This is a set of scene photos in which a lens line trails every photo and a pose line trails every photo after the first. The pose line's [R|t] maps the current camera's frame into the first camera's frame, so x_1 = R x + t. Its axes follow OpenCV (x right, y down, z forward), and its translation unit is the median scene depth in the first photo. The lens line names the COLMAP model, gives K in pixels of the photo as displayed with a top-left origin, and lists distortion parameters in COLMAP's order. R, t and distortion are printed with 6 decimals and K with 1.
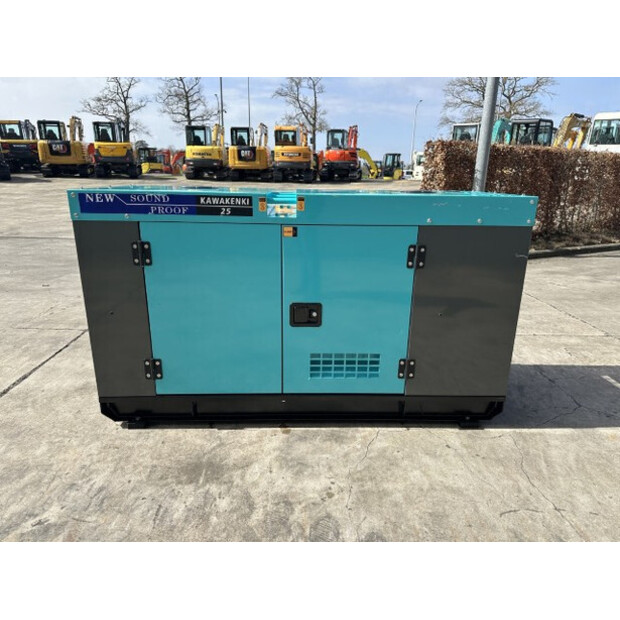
lens RADIAL K [[441.2, 0, 310.0], [0, 441.2, 310.0], [0, 0, 1]] dist [0.030948, -0.036638]
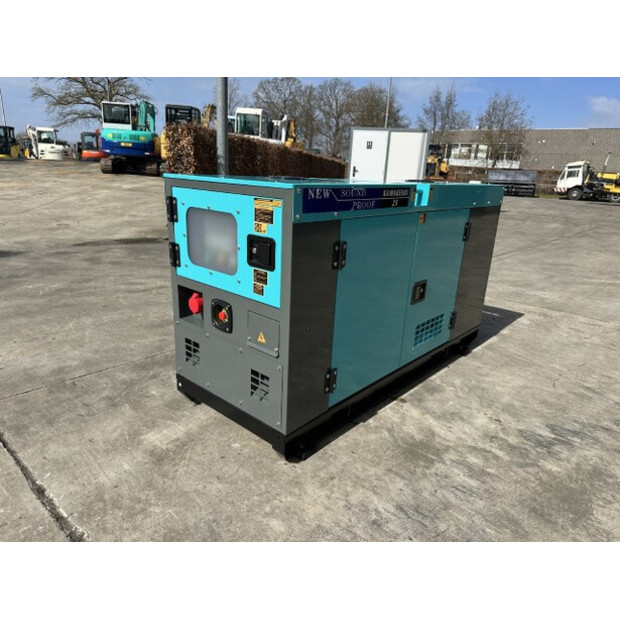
lens RADIAL K [[441.2, 0, 310.0], [0, 441.2, 310.0], [0, 0, 1]] dist [0.030948, -0.036638]
pose [[0.689921, -0.207883, 0.693392, -1.002664], [0.180941, 0.976995, 0.112874, -0.122537], [-0.700906, 0.047589, 0.711665, 0.388263]]
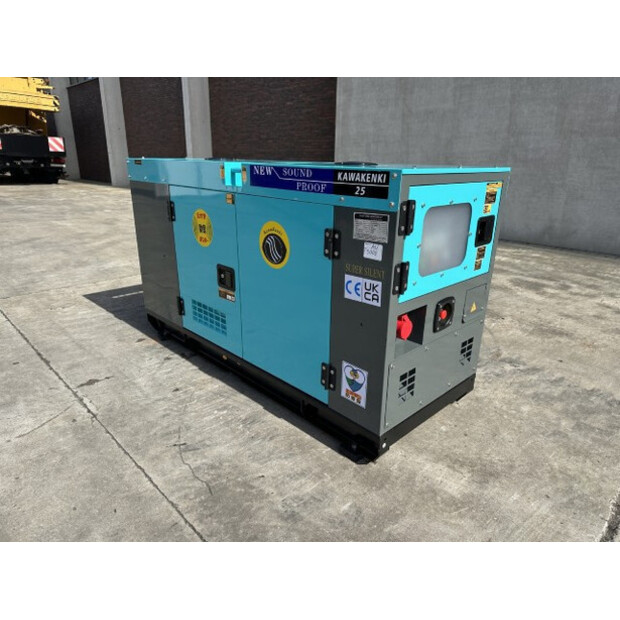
lens RADIAL K [[441.2, 0, 310.0], [0, 441.2, 310.0], [0, 0, 1]] dist [0.030948, -0.036638]
pose [[-0.676474, -0.267034, 0.686349, -0.916184], [0.189986, 0.837130, 0.512950, -0.543655], [-0.711539, 0.477394, -0.515565, 1.797981]]
